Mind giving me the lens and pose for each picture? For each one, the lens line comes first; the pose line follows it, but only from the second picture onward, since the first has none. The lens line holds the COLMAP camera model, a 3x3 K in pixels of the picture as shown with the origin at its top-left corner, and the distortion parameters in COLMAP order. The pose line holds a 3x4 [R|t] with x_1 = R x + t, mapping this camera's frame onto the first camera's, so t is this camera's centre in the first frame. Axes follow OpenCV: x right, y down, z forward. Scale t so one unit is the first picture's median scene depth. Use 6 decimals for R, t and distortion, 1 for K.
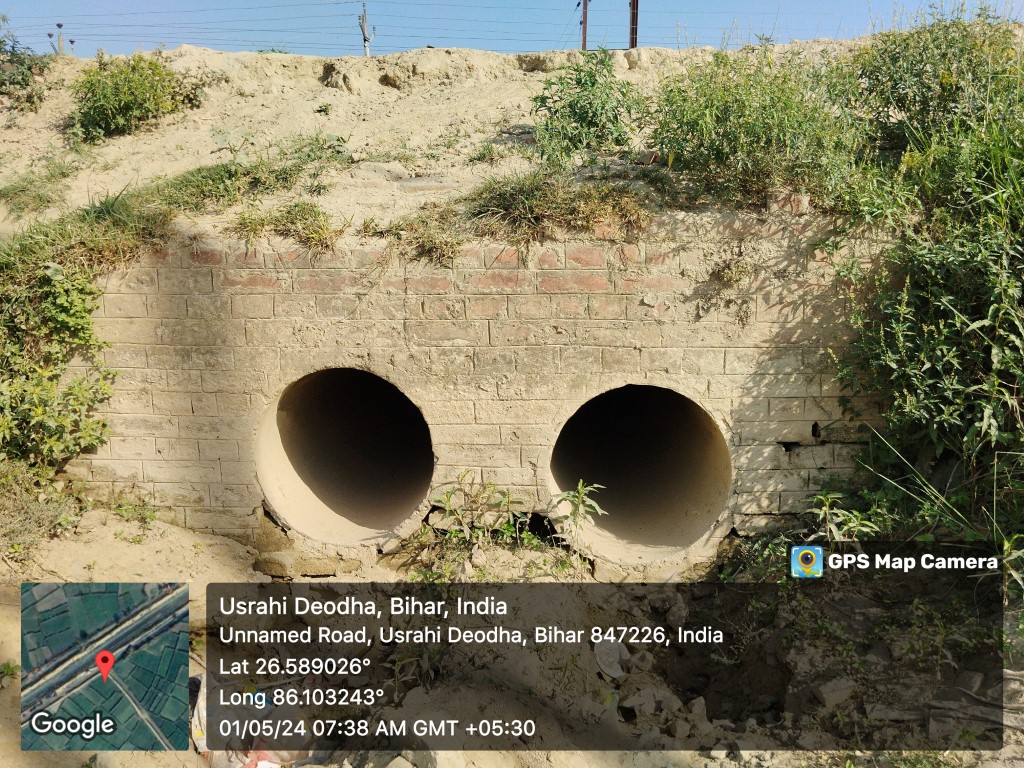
lens RADIAL K [[972.8, 0, 516.4], [0, 972.8, 365.2], [0, 0, 1]] dist [0.084768, -0.287552]
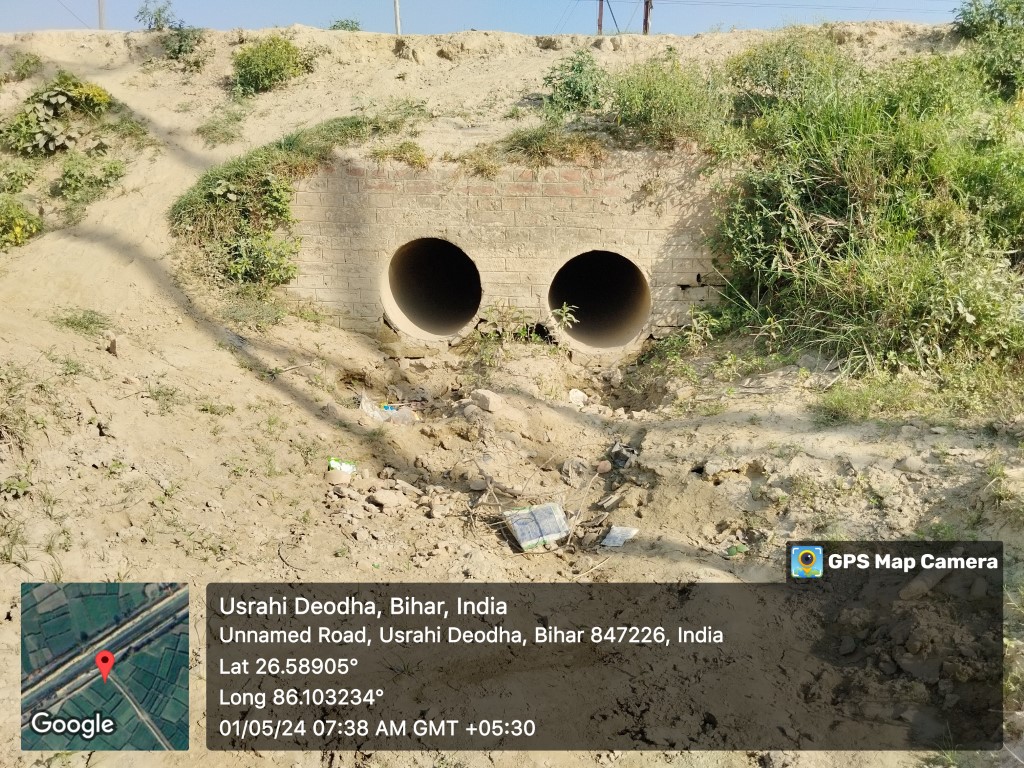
lens RADIAL K [[972.8, 0, 516.4], [0, 972.8, 365.2], [0, 0, 1]] dist [0.084768, -0.287552]
pose [[0.999671, 0.022204, -0.012878, 0.003305], [-0.021414, 0.998056, 0.058524, 0.125824], [0.014153, -0.058229, 0.998203, -0.761507]]
